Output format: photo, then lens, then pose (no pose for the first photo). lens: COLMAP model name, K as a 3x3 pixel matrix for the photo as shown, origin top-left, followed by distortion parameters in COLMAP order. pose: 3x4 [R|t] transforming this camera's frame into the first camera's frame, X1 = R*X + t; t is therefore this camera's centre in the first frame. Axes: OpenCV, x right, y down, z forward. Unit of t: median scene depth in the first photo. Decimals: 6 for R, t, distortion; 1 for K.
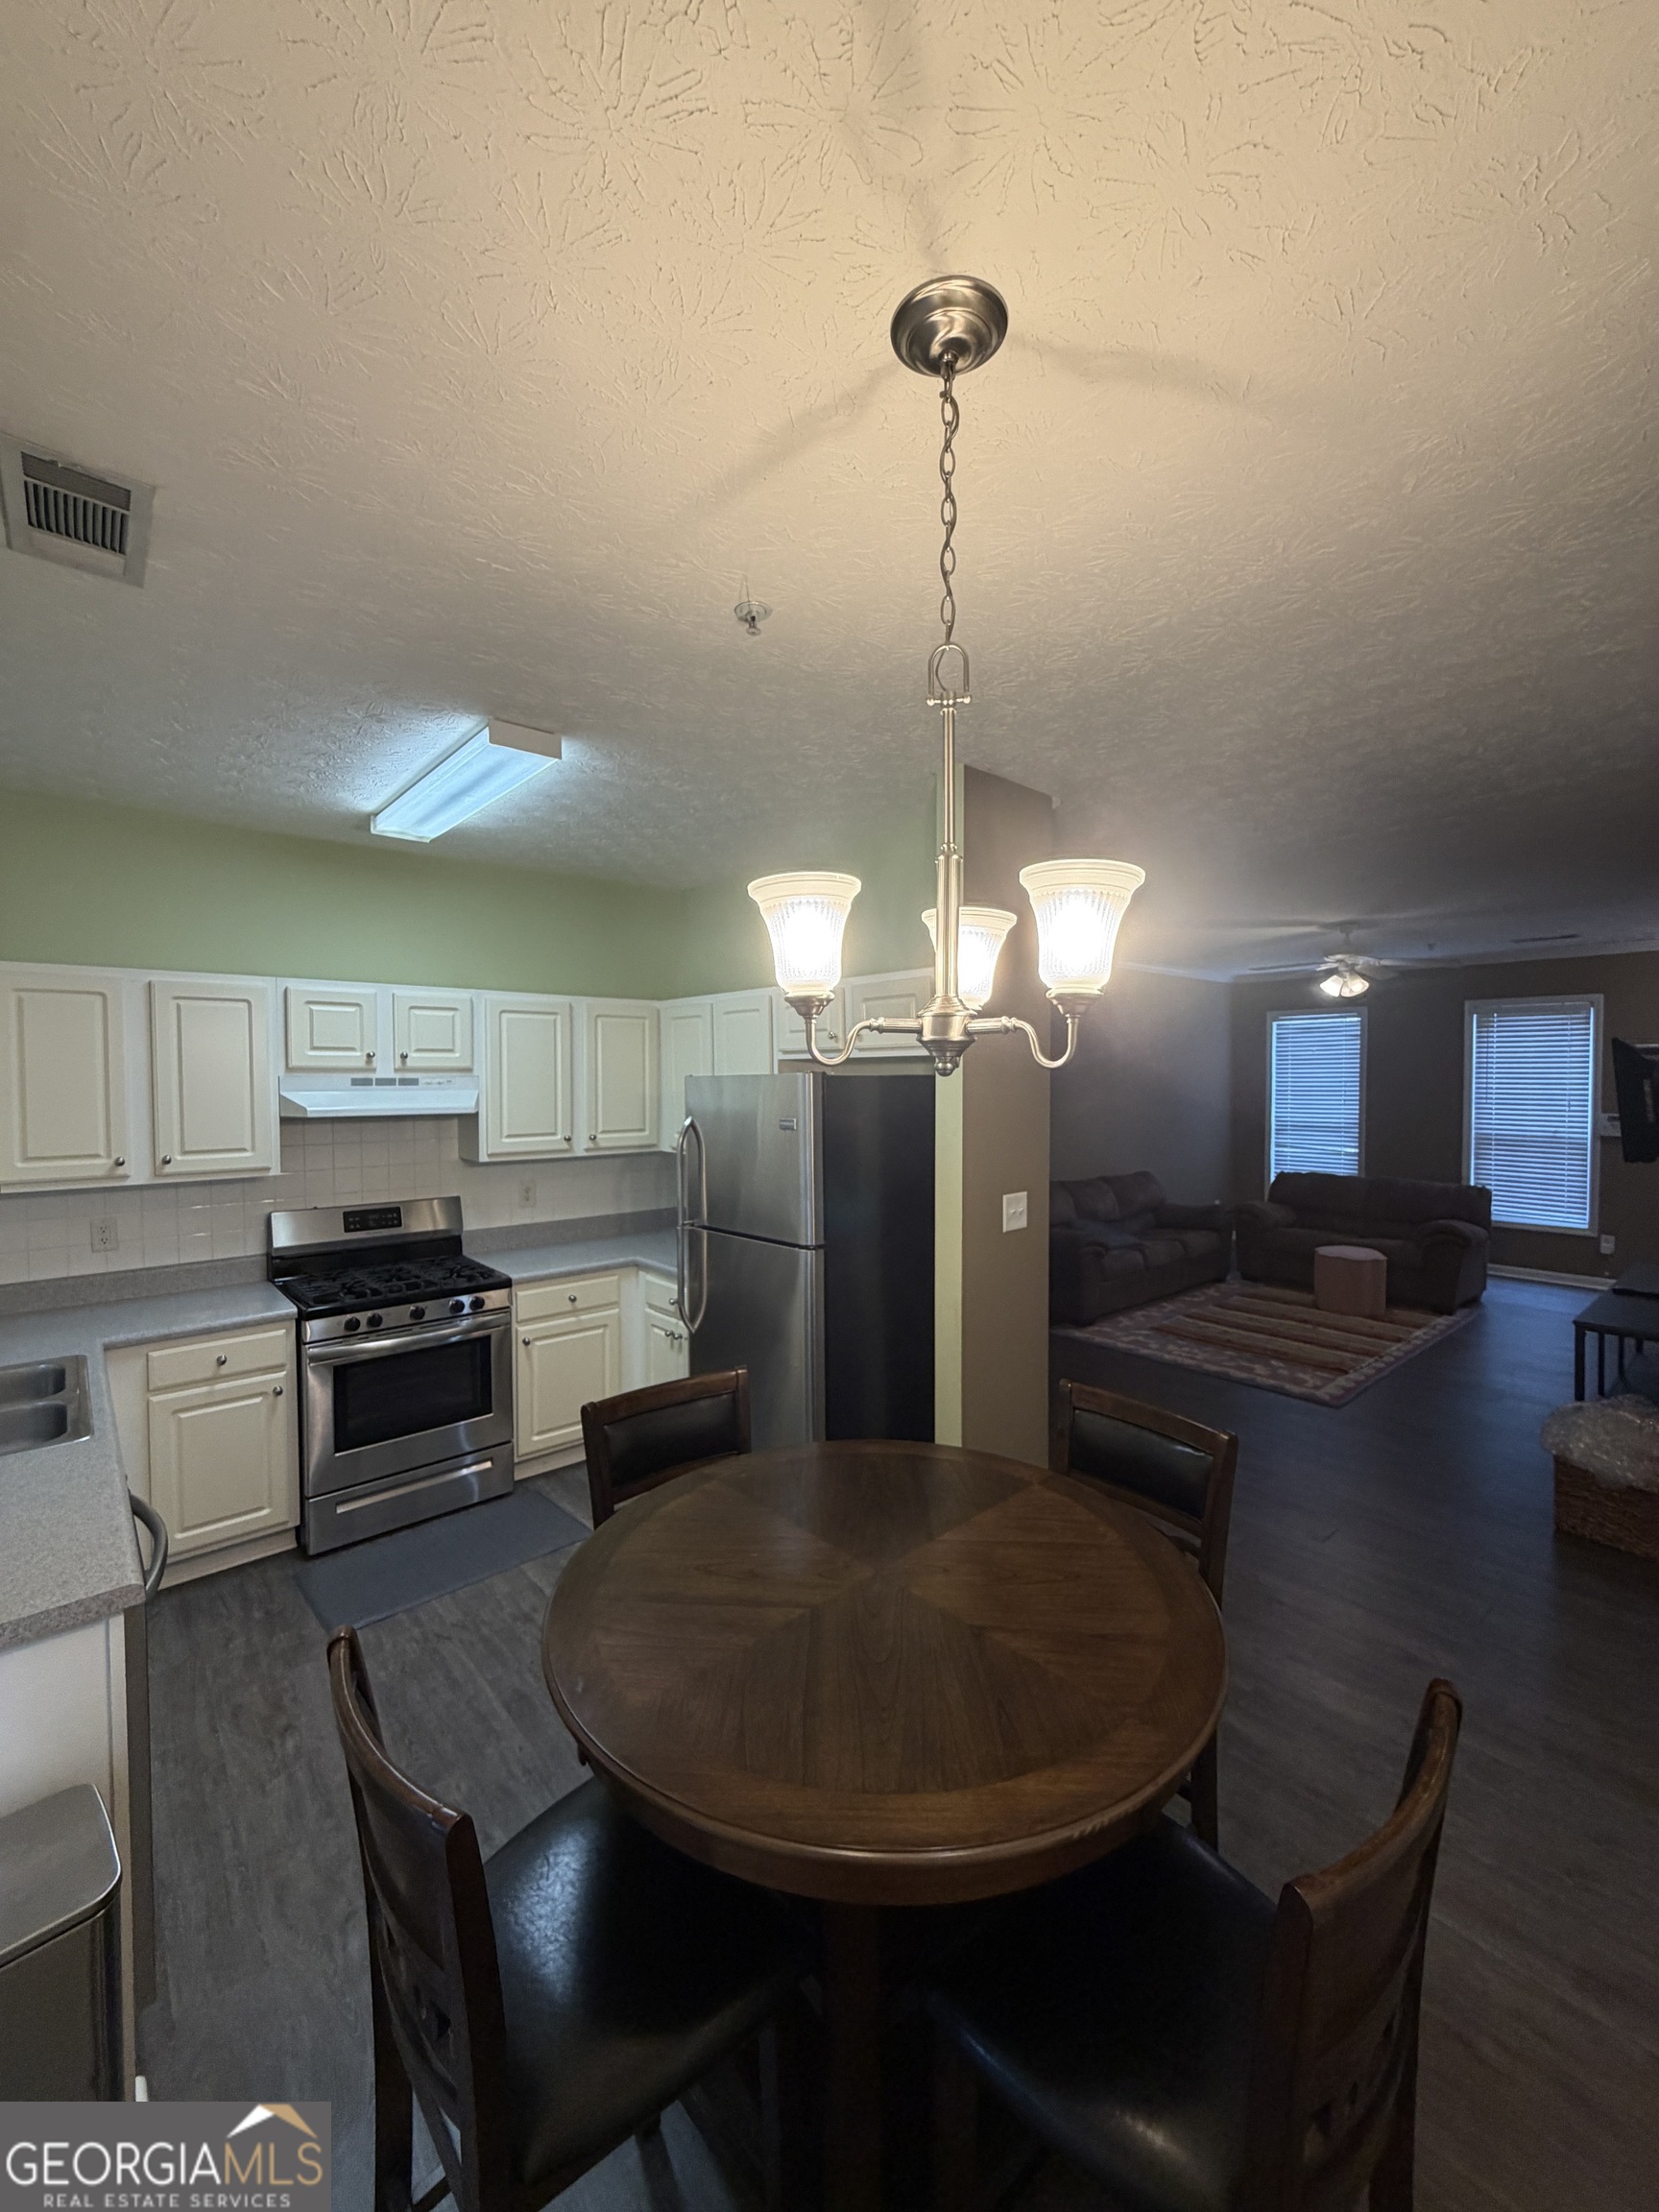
lens RADIAL K [[881.4, 0, 833.6], [0, 881.4, 1099.1], [0, 0, 1]] dist [-0.001057, 0.000381]
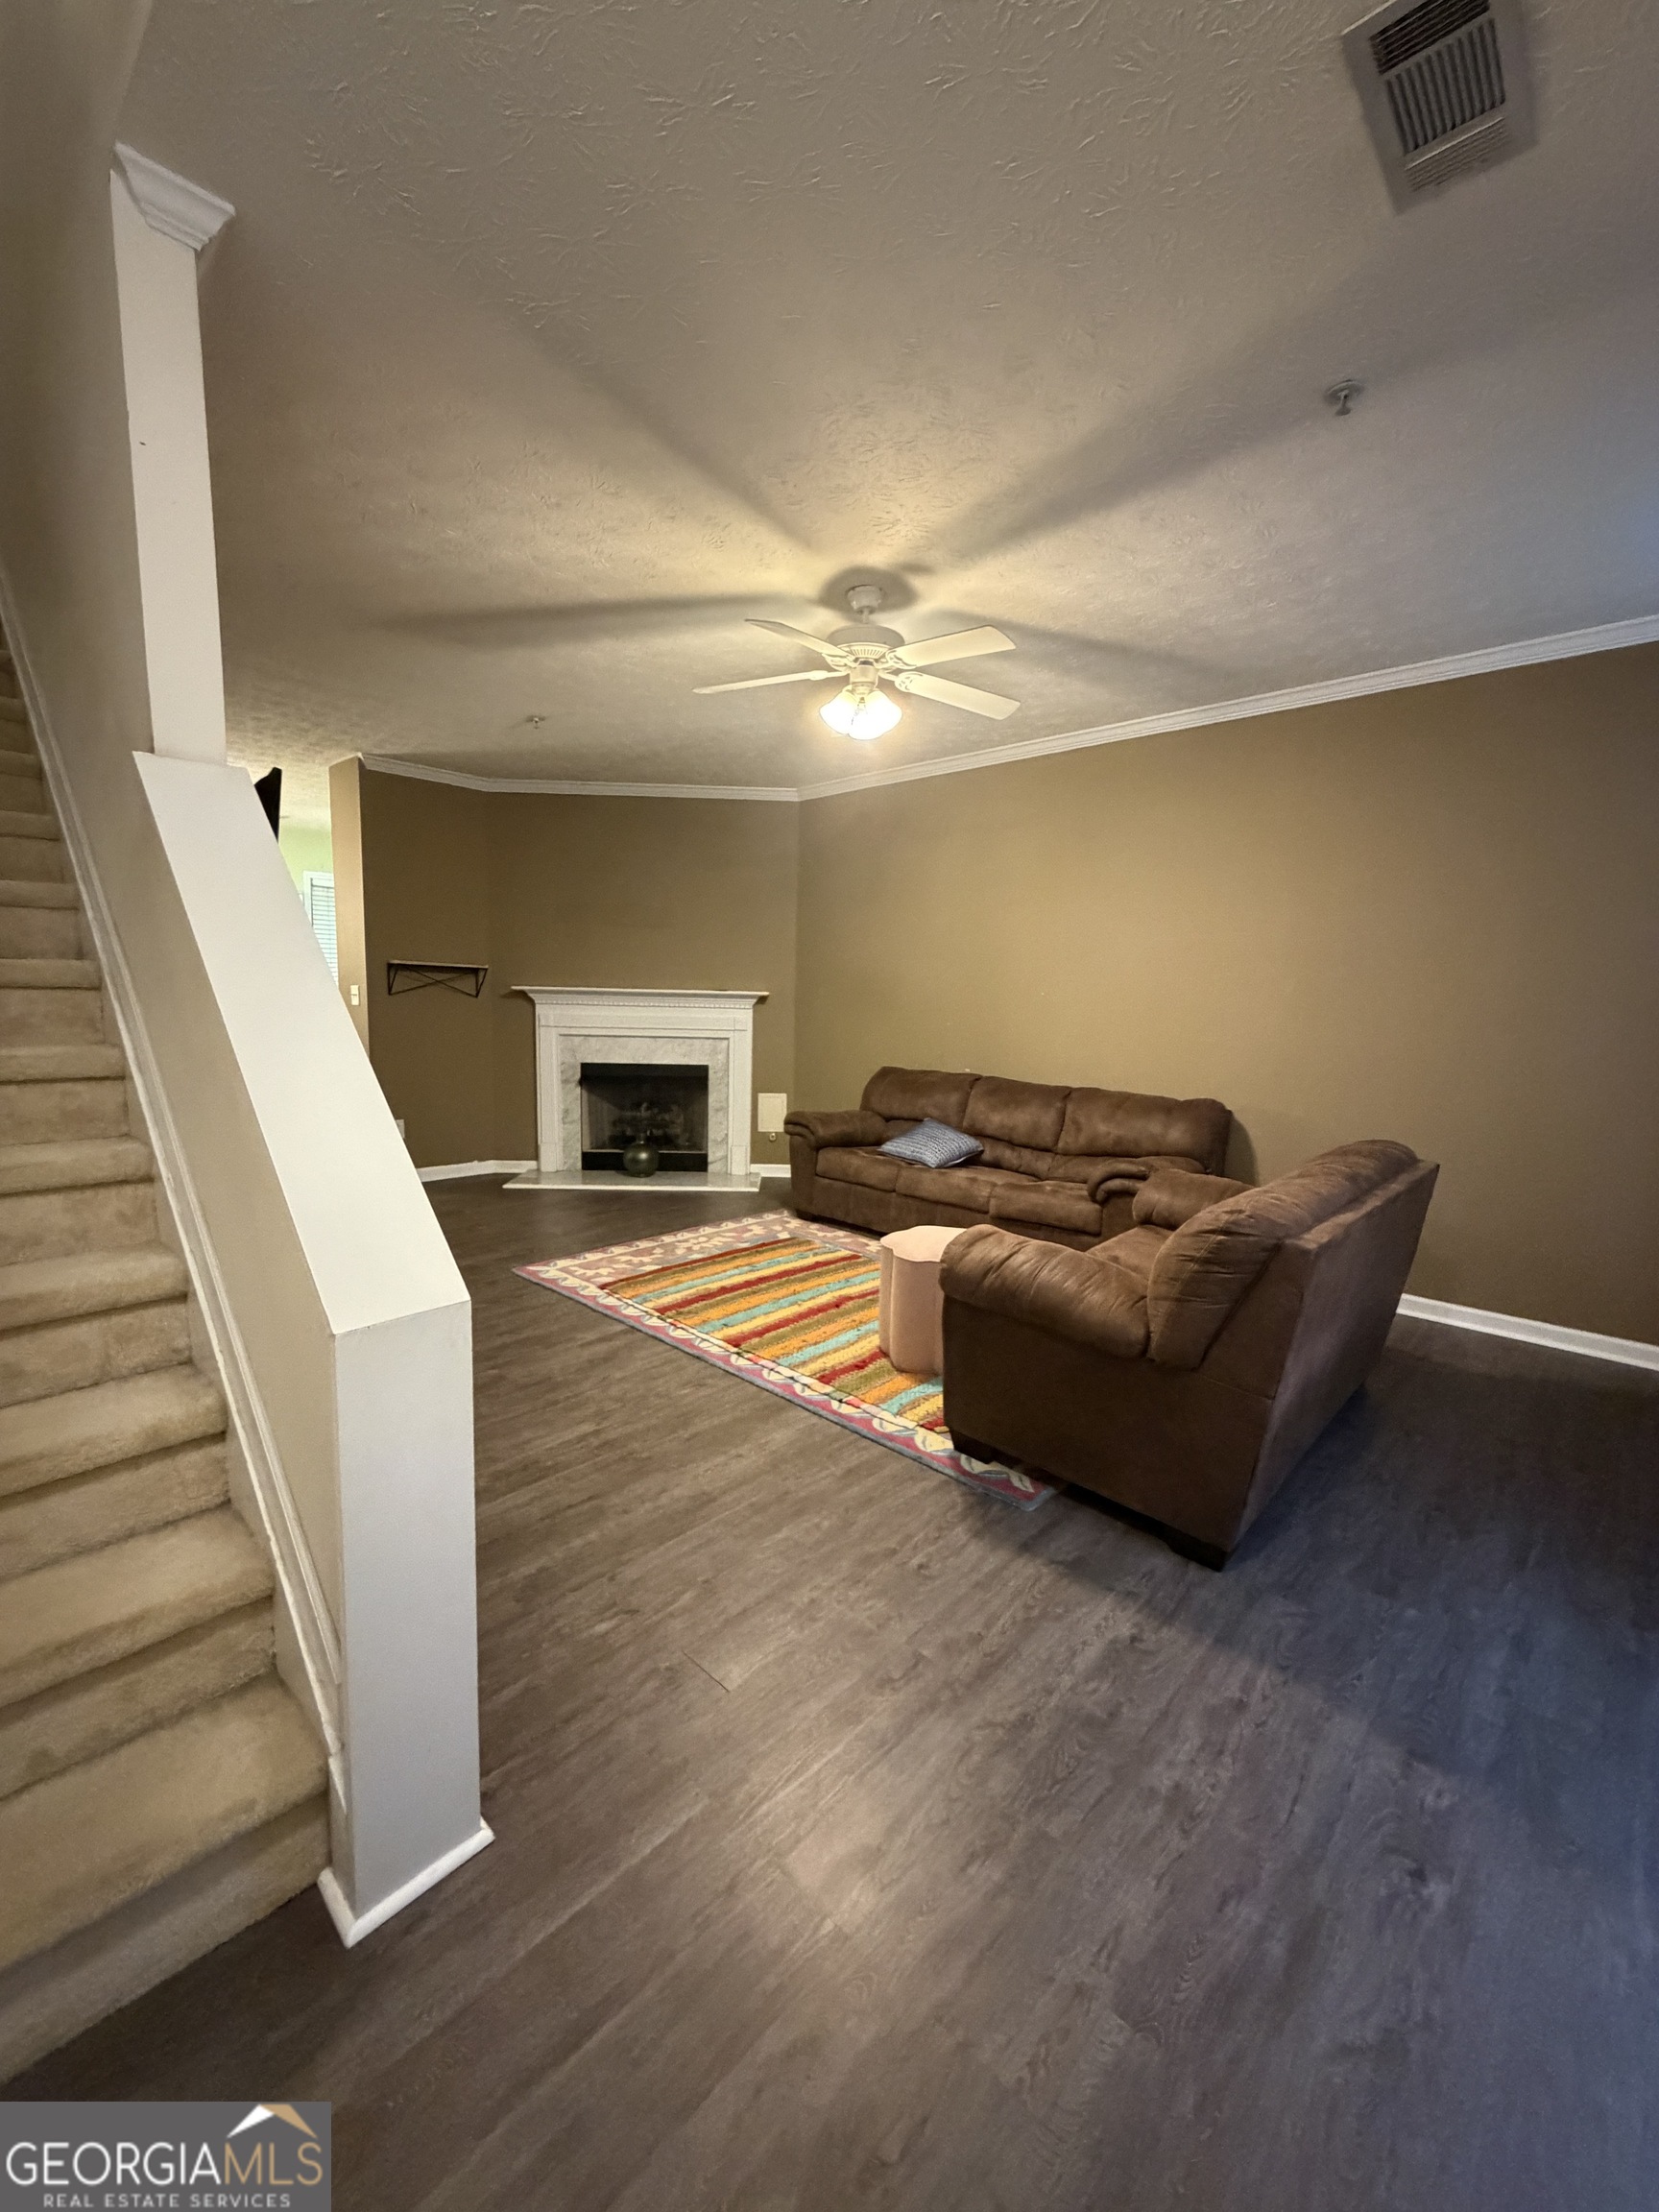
lens RADIAL K [[881.4, 0, 826.5], [0, 881.4, 1095.9], [0, 0, 1]] dist [-0.001057, 0.000381]
pose [[0.105125, 0.121015, -0.987068, 1.913278], [-0.049788, 0.991964, 0.116312, 0.064014], [0.993212, 0.036917, 0.110306, 1.572925]]
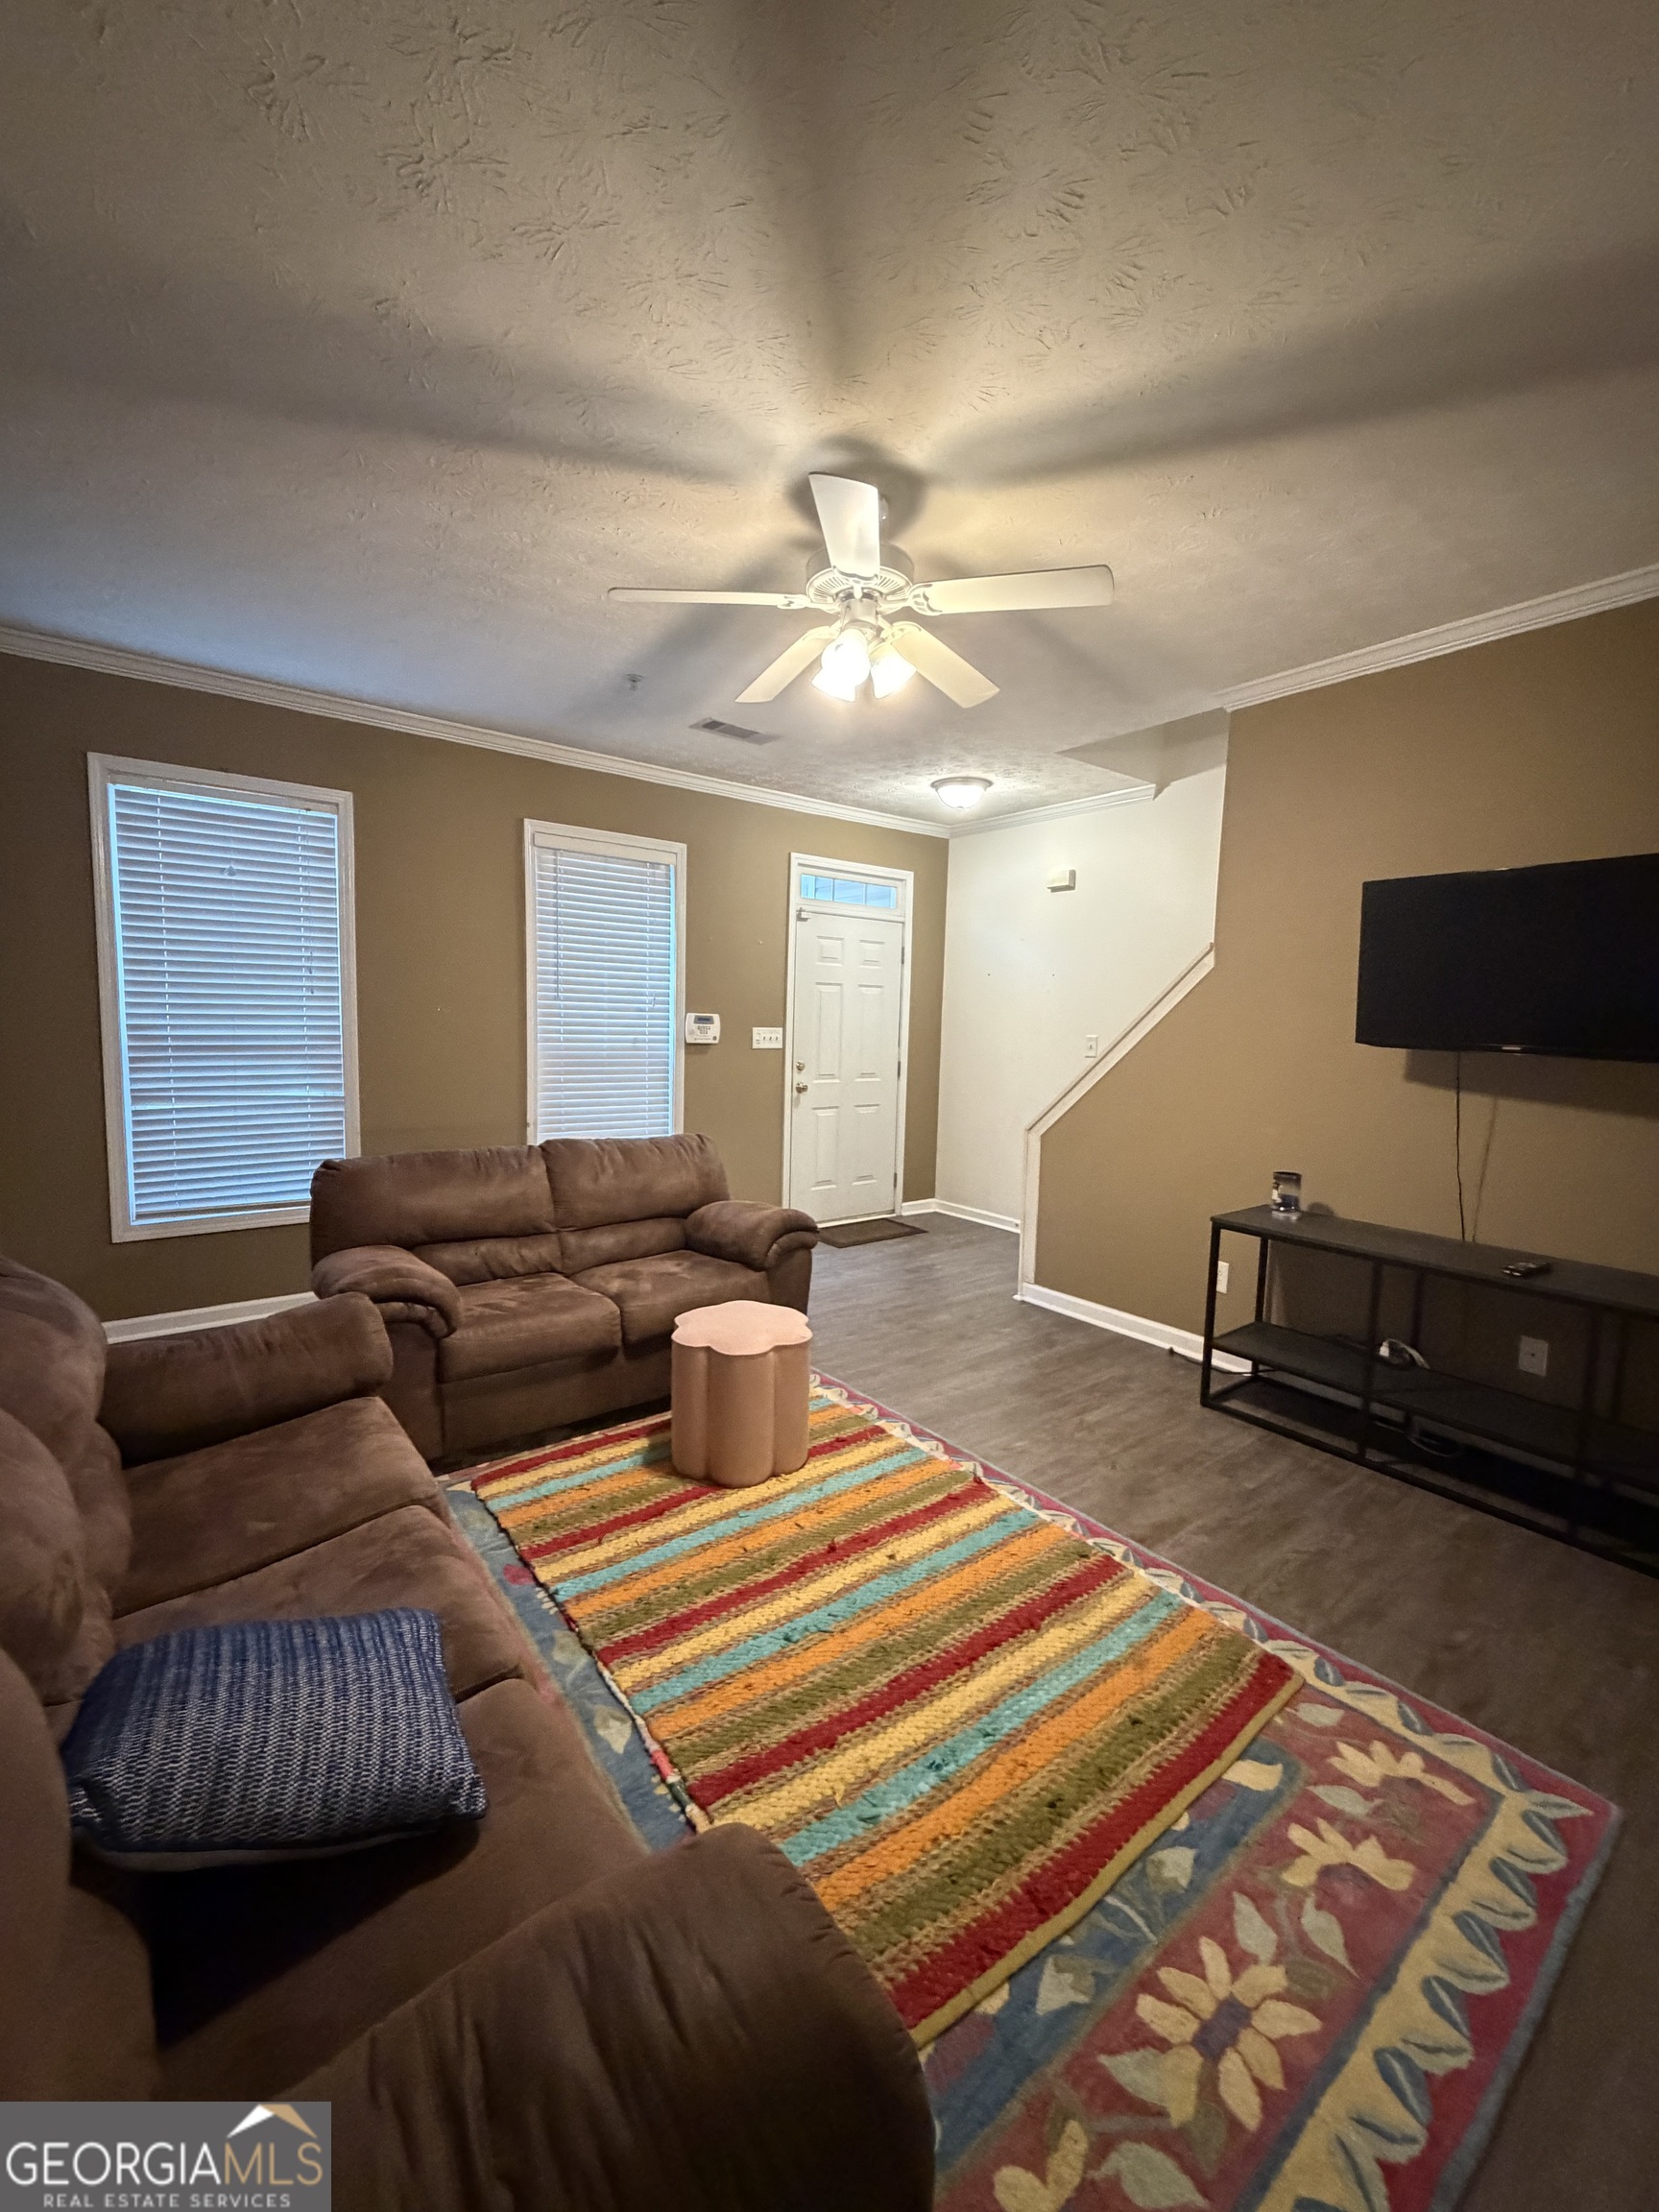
lens RADIAL K [[881.4, 0, 829.3], [0, 881.4, 1096.1], [0, 0, 1]] dist [-0.001057, 0.000381]
pose [[0.052809, -0.086878, 0.994818, 0.297805], [0.000945, 0.996212, 0.086949, 0.043017], [-0.998604, -0.003652, 0.052691, 1.679649]]
